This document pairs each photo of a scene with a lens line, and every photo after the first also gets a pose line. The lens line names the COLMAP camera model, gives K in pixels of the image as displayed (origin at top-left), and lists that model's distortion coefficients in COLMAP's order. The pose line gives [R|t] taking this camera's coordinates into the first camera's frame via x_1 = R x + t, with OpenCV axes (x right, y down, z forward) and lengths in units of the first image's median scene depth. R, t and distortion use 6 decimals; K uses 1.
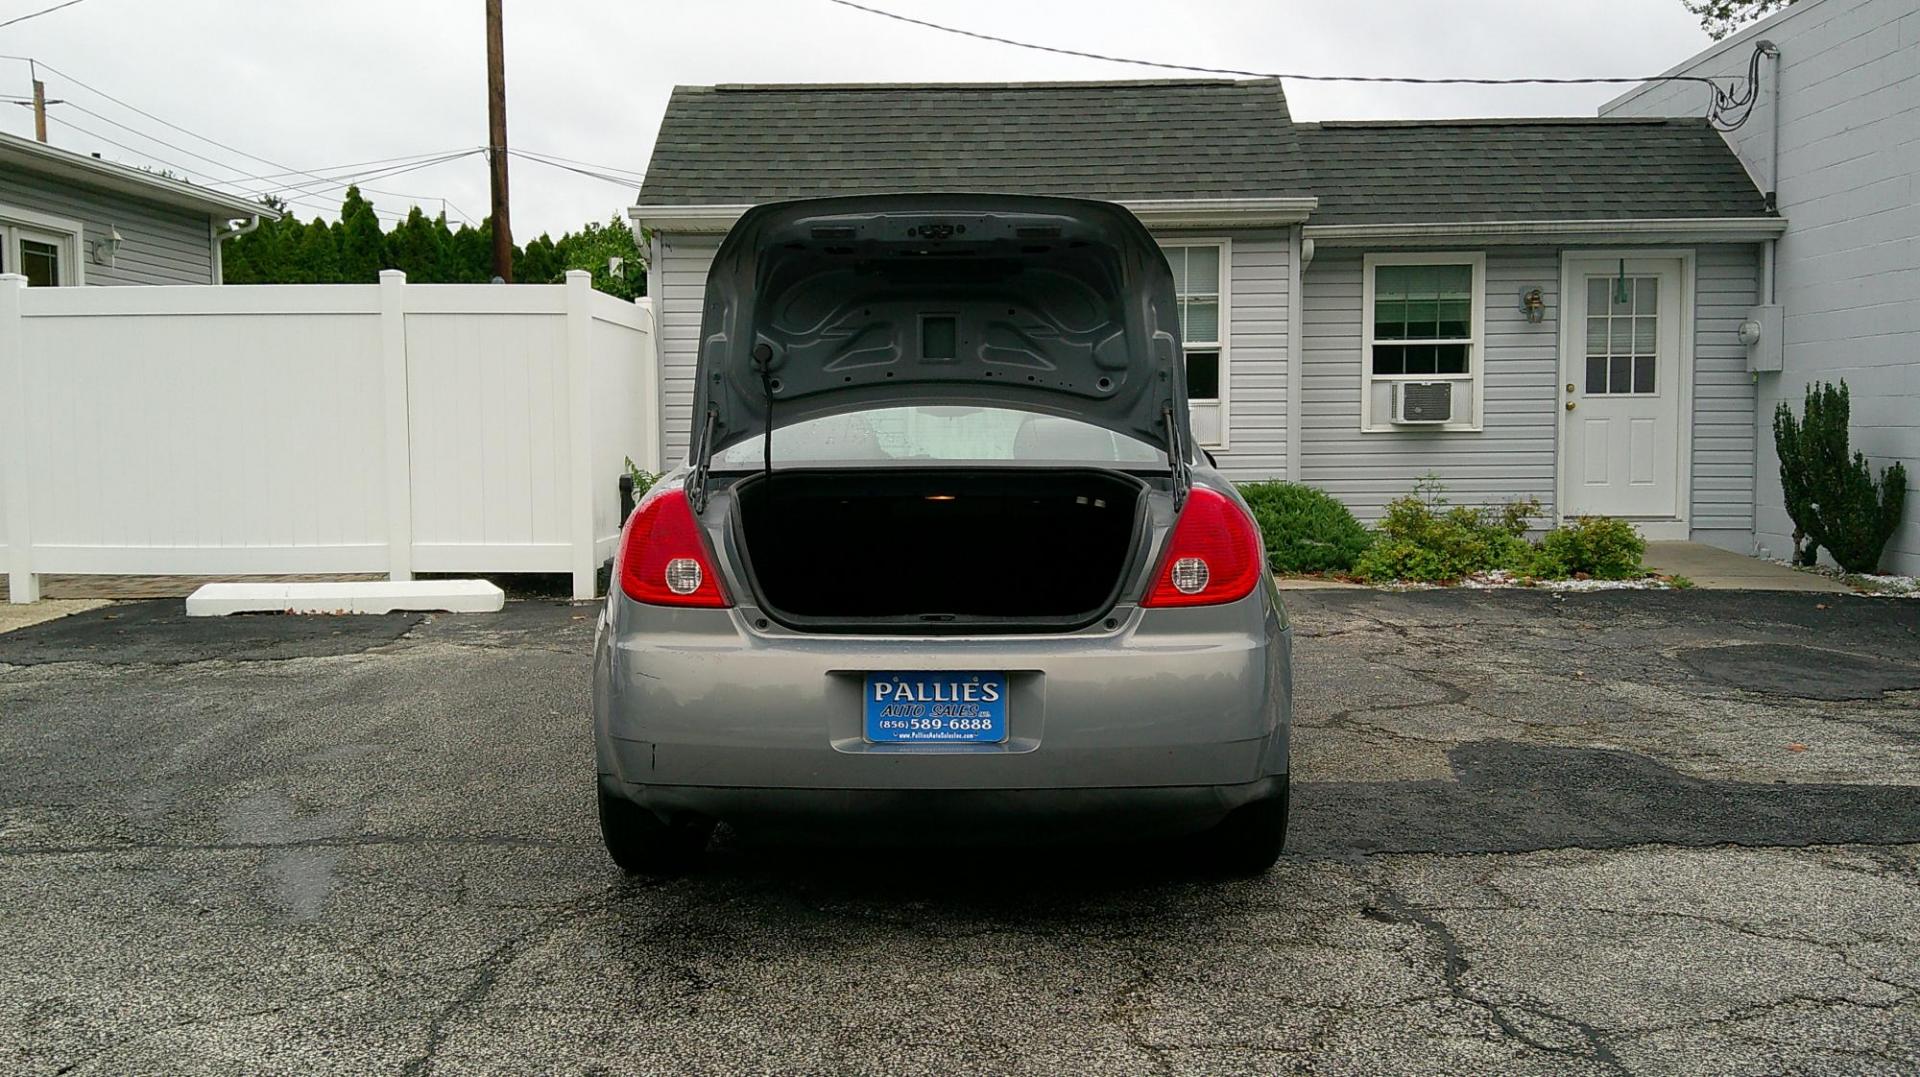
lens RADIAL K [[1704.9, 0, 932.5], [0, 1704.9, 537.7], [0, 0, 1]] dist [0.120303, -0.323606]
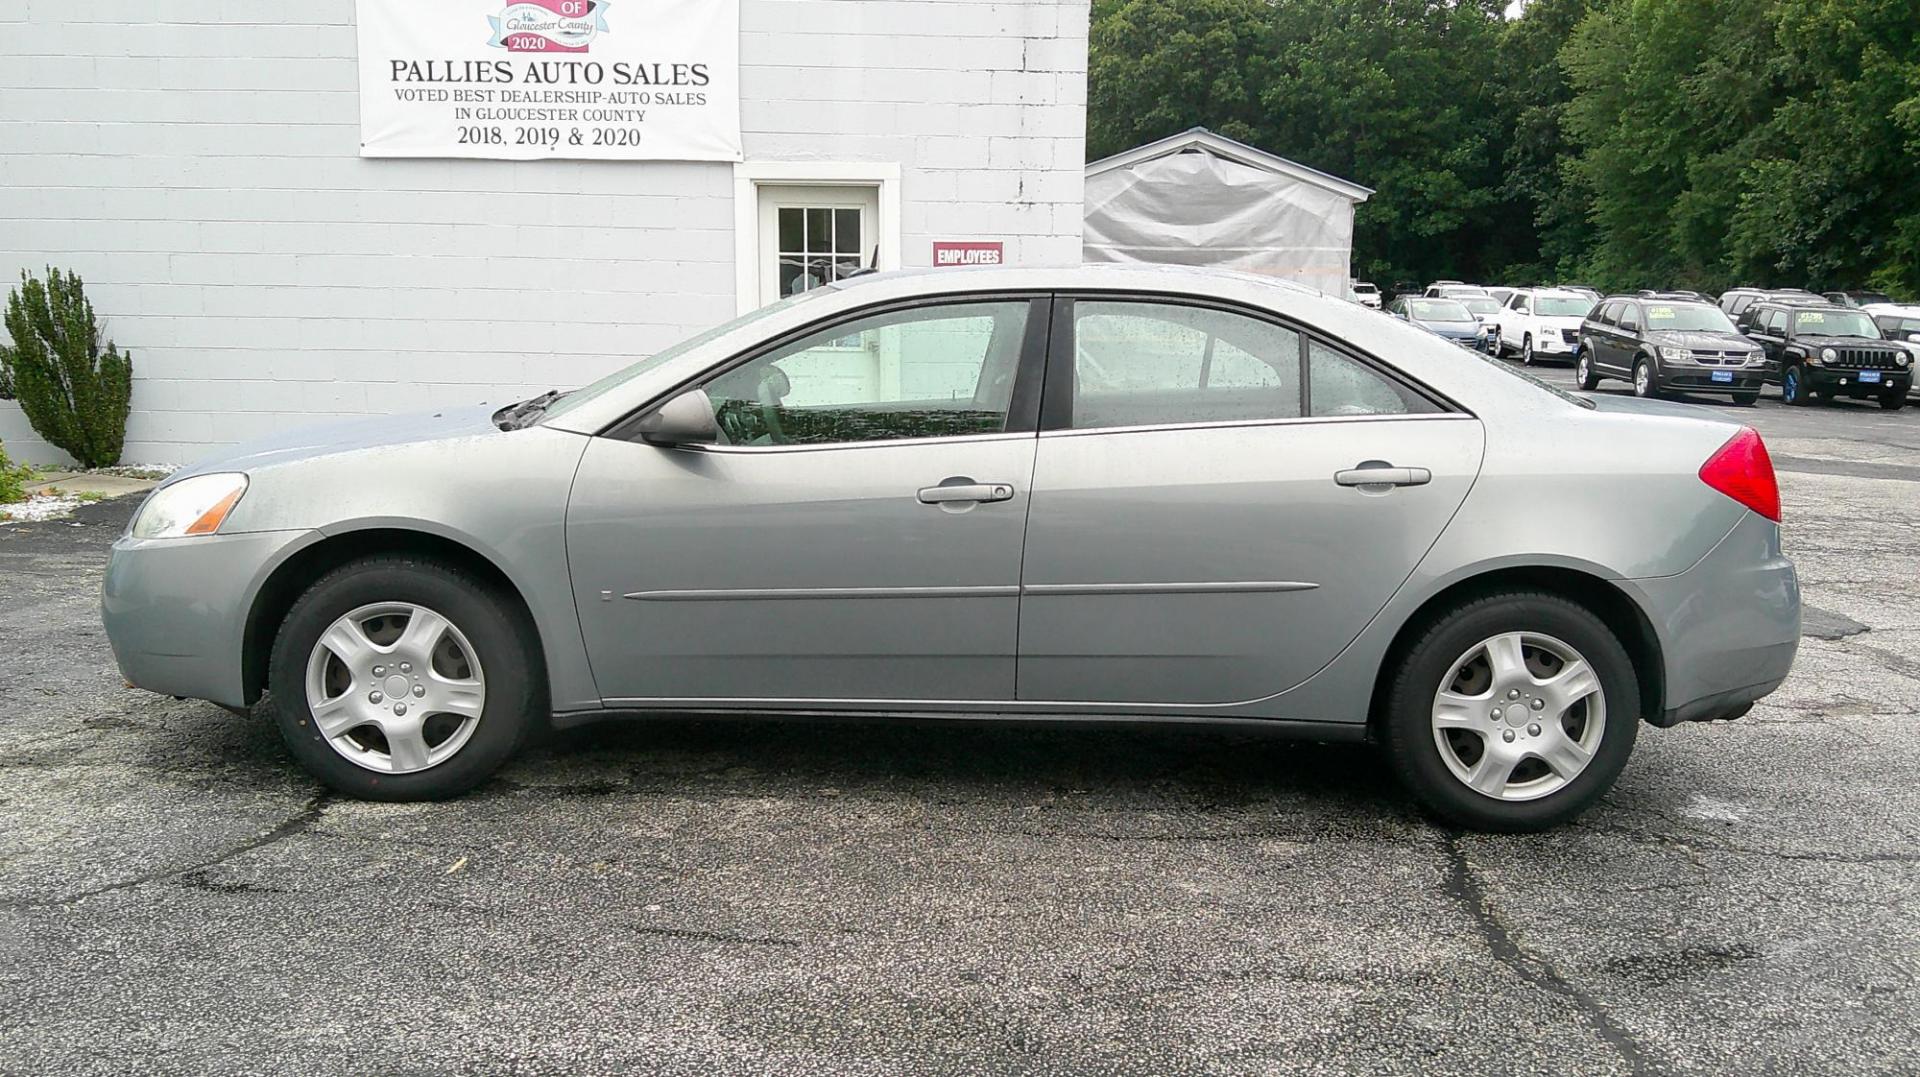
lens RADIAL K [[1704.9, 0, 932.5], [0, 1704.9, 537.7], [0, 0, 1]] dist [0.120303, -0.323606]
pose [[-0.045555, -0.140155, 0.989081, -0.475595], [0.052058, 0.988431, 0.142460, -0.056143], [-0.997604, 0.057979, -0.037732, 0.587563]]
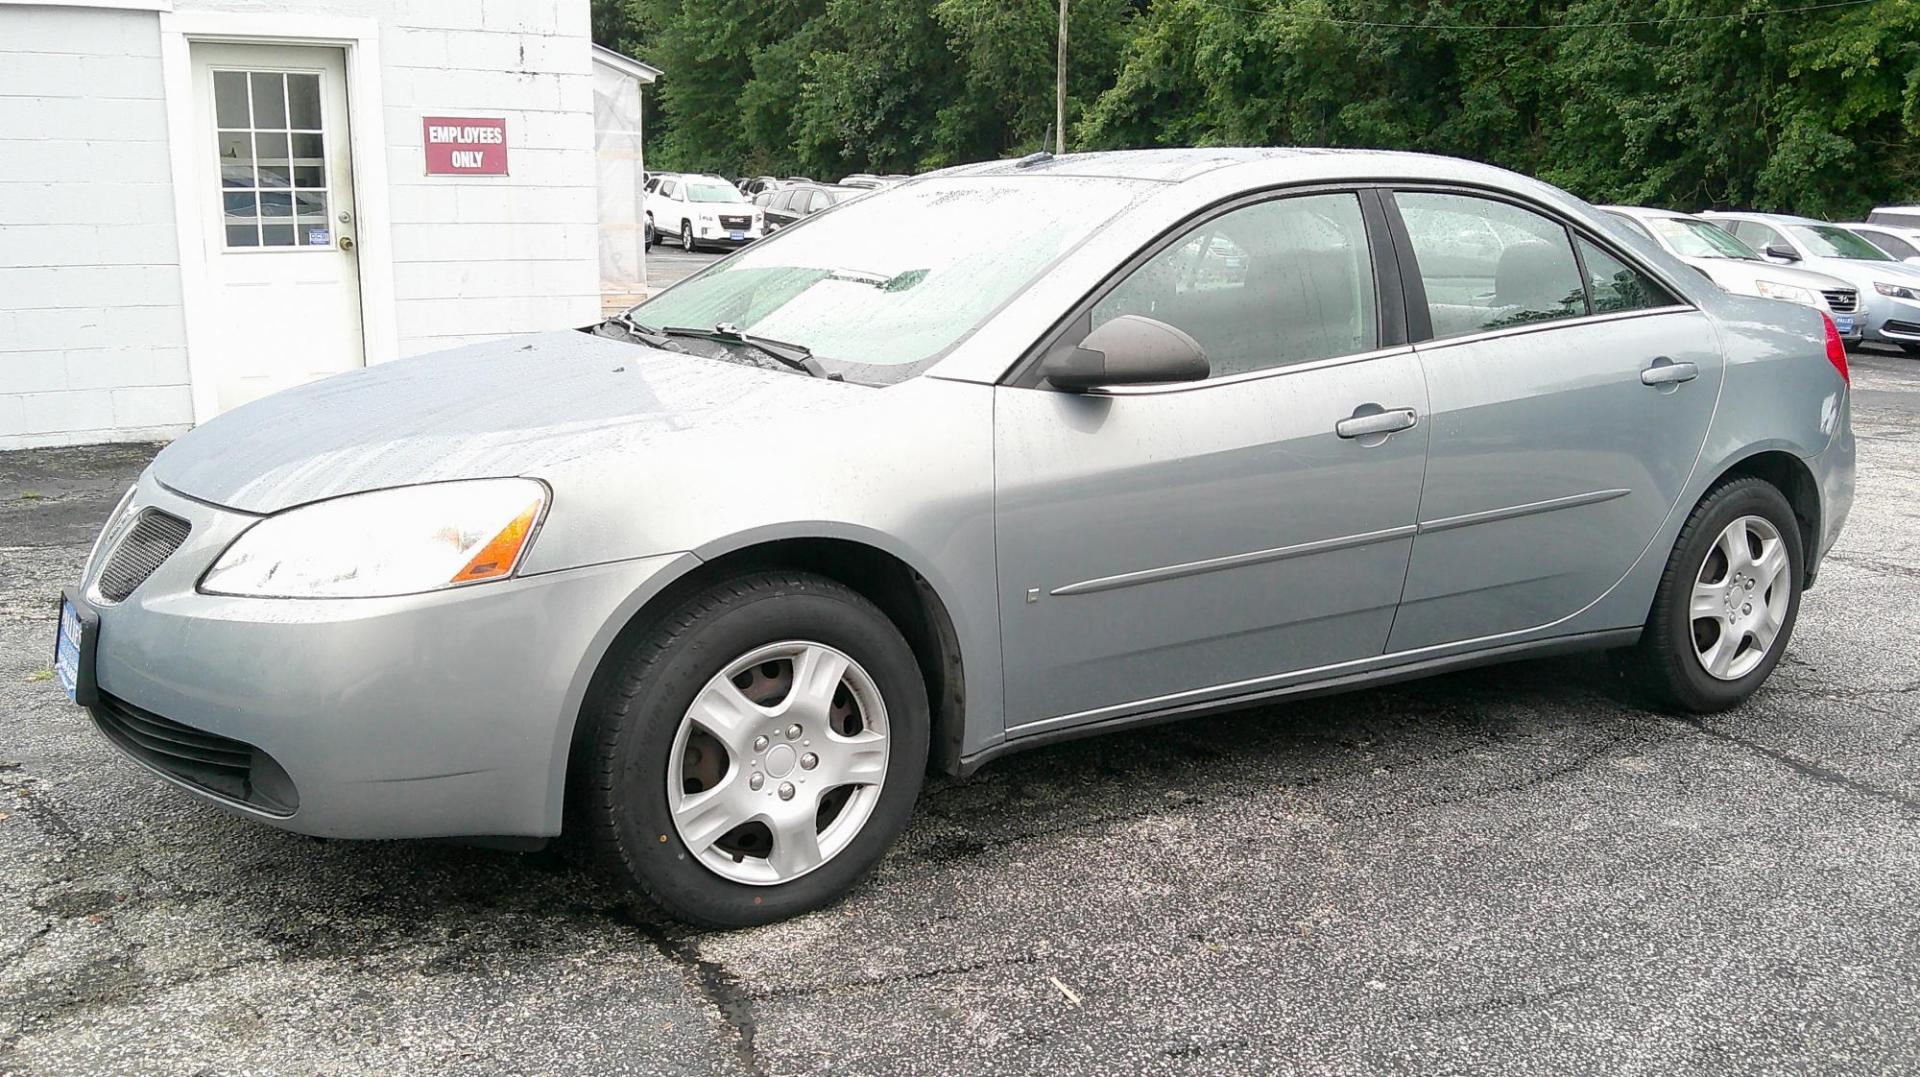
lens RADIAL K [[1704.9, 0, 932.5], [0, 1704.9, 537.7], [0, 0, 1]] dist [0.120303, -0.323606]
pose [[-0.565076, -0.168386, 0.807673, -0.307894], [0.045208, 0.971161, 0.234100, -0.071257], [-0.823800, 0.168798, -0.541167, 0.828870]]
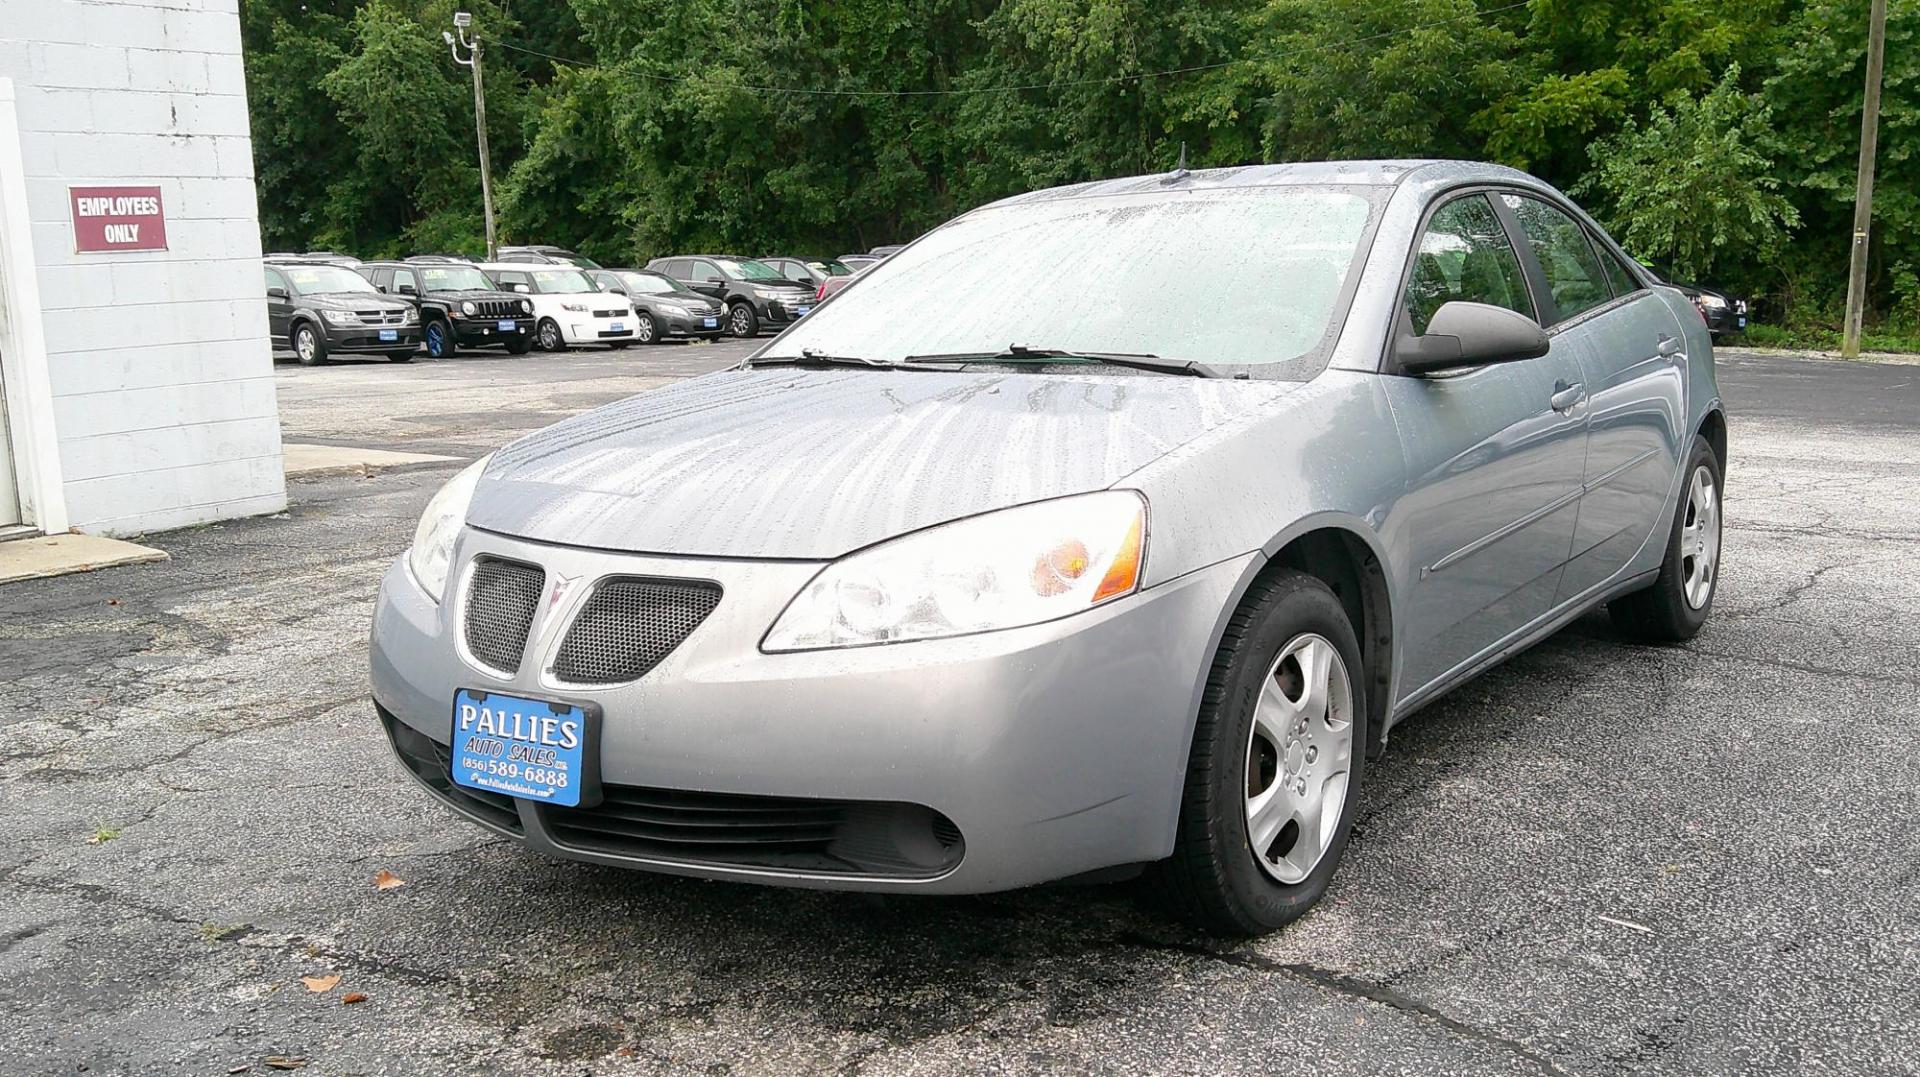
lens RADIAL K [[1715.4, 0, 934.8], [0, 1715.4, 544.3], [0, 0, 1]] dist [0.078954, -0.198308]
pose [[-0.819473, -0.065806, 0.569327, -0.180817], [0.074219, 0.972836, 0.219275, -0.071110], [-0.568292, 0.221944, -0.792329, 0.955294]]
